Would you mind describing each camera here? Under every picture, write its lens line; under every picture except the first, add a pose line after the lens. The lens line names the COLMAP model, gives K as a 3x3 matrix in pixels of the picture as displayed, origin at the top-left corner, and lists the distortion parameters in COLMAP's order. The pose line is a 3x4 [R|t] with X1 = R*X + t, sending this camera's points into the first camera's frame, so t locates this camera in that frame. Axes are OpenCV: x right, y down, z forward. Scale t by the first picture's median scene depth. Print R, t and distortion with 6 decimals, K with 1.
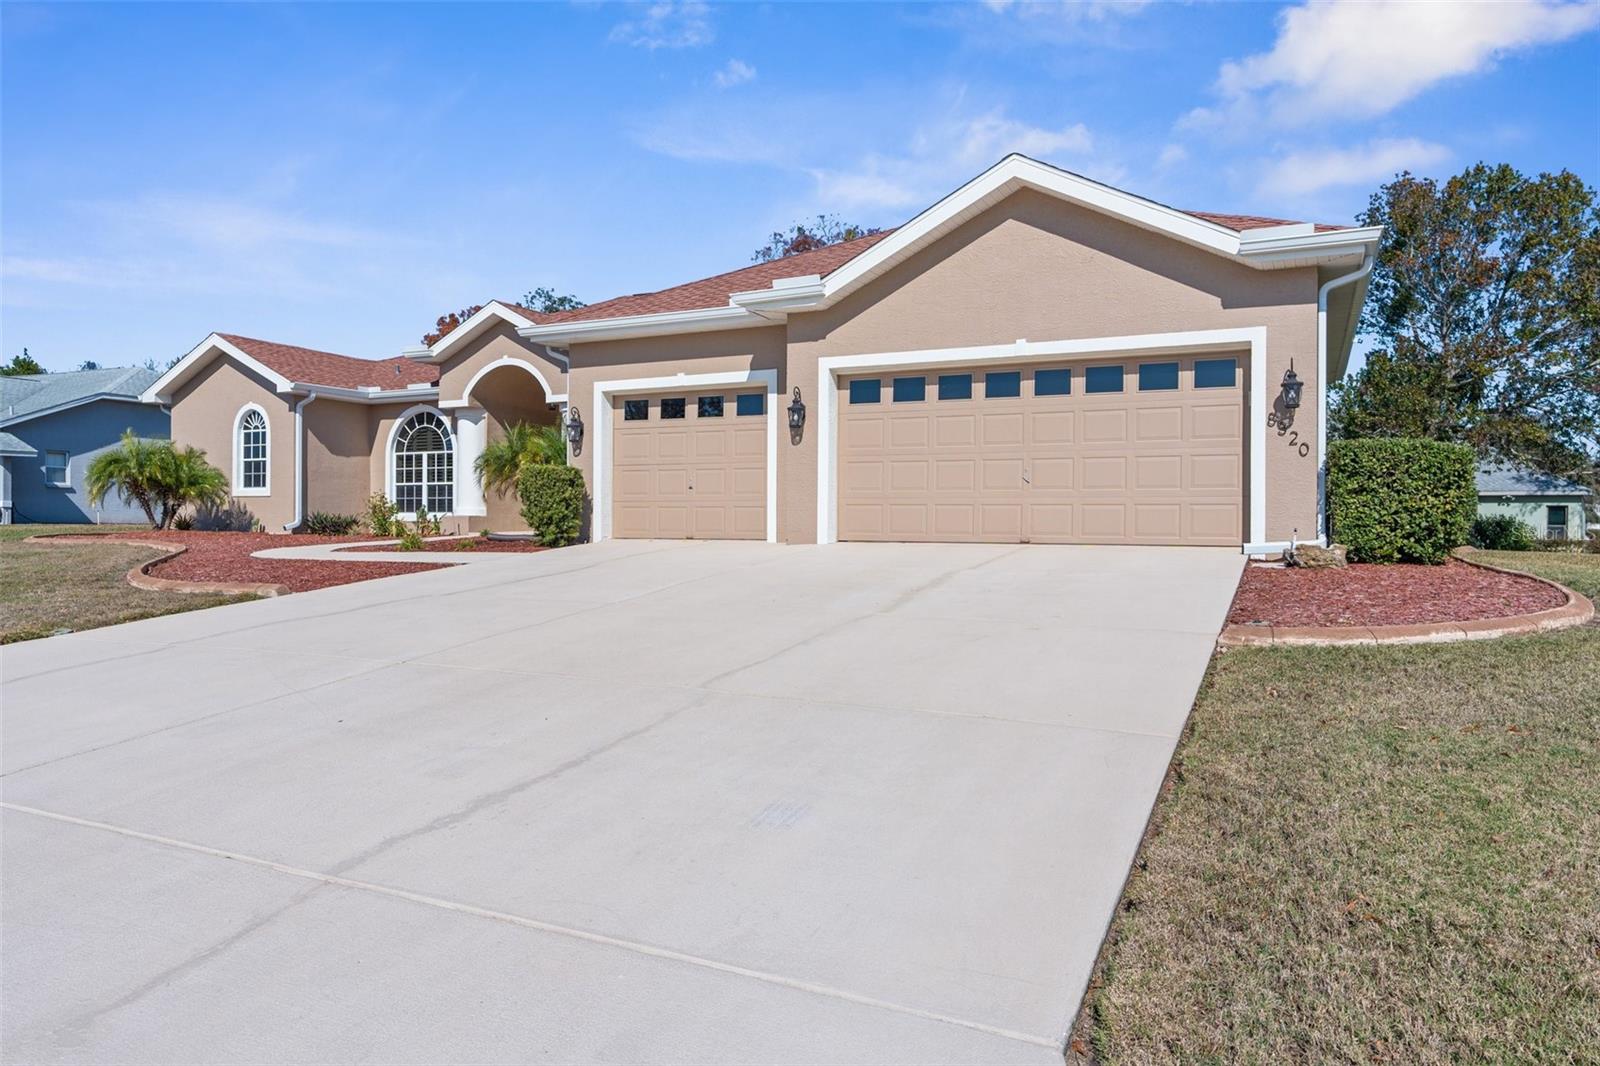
lens RADIAL K [[1086.6, 0, 800.6], [0, 1086.6, 532.4], [0, 0, 1]] dist [-0.032102, -0.001339]
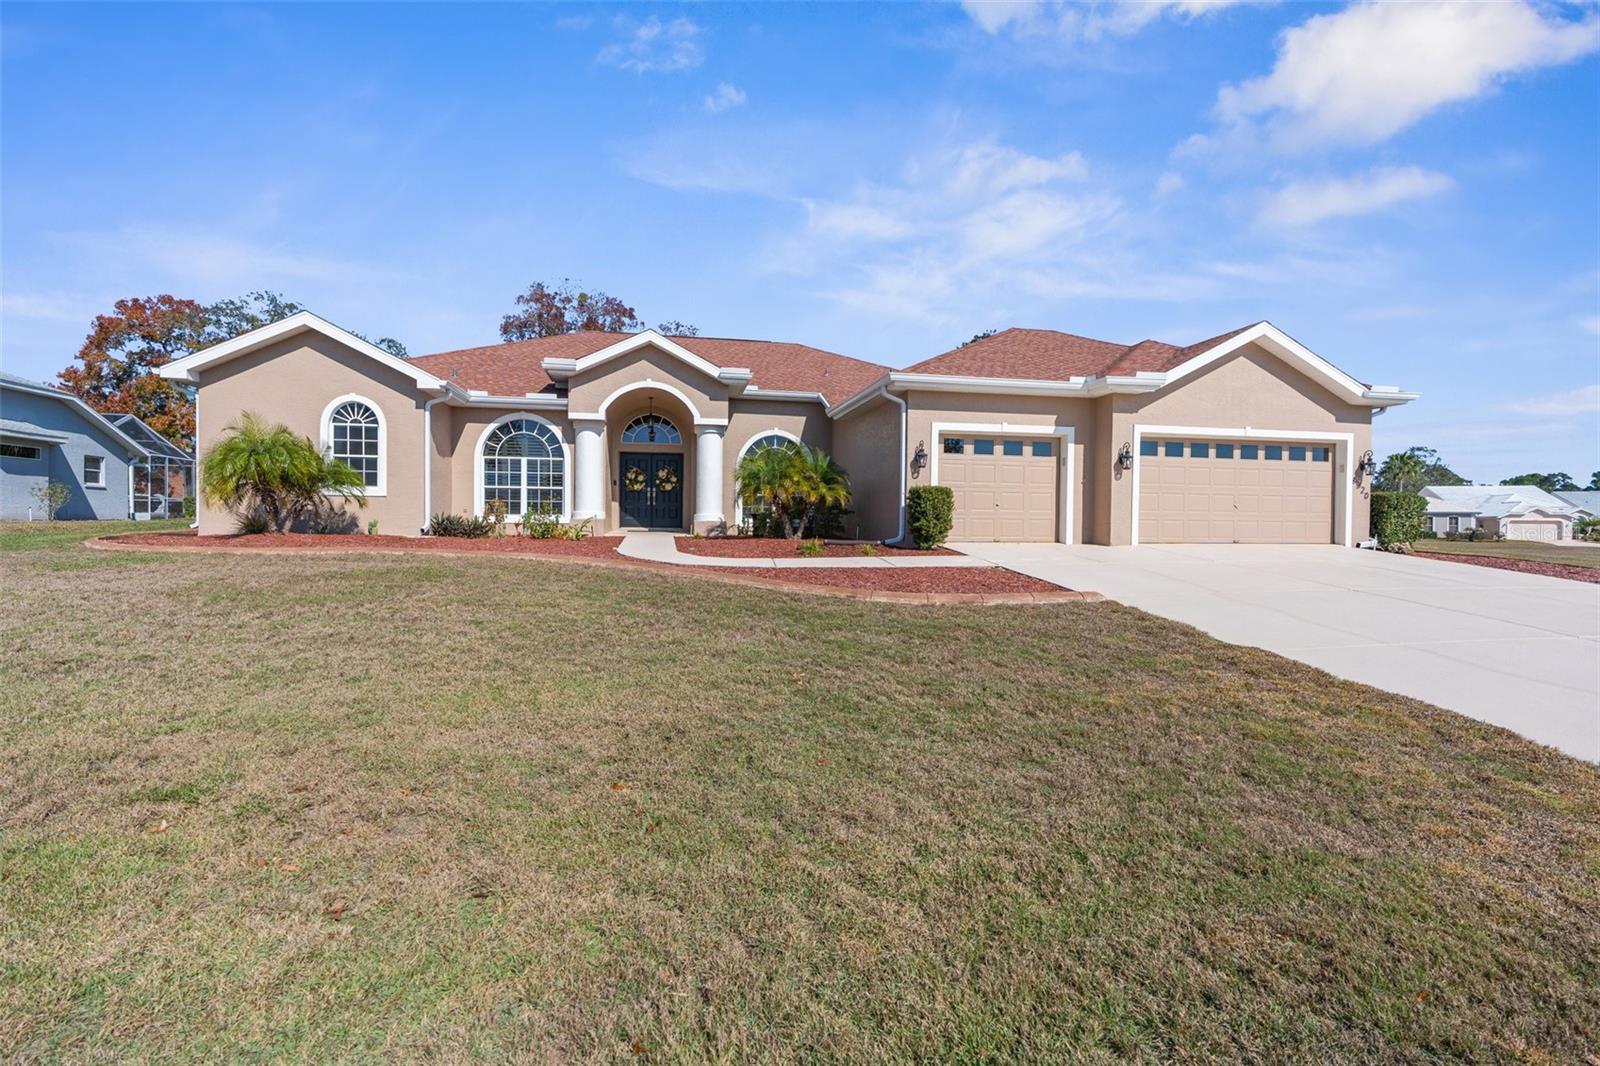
lens RADIAL K [[736.3, 0, 802.4], [0, 736.3, 526.0], [0, 0, 1]] dist [-0.012950, 0.003937]
pose [[0.788308, -0.005067, 0.615259, -0.586112], [-0.001617, 0.999946, 0.010306, -0.015699], [-0.615278, -0.009119, 0.788257, 0.273262]]
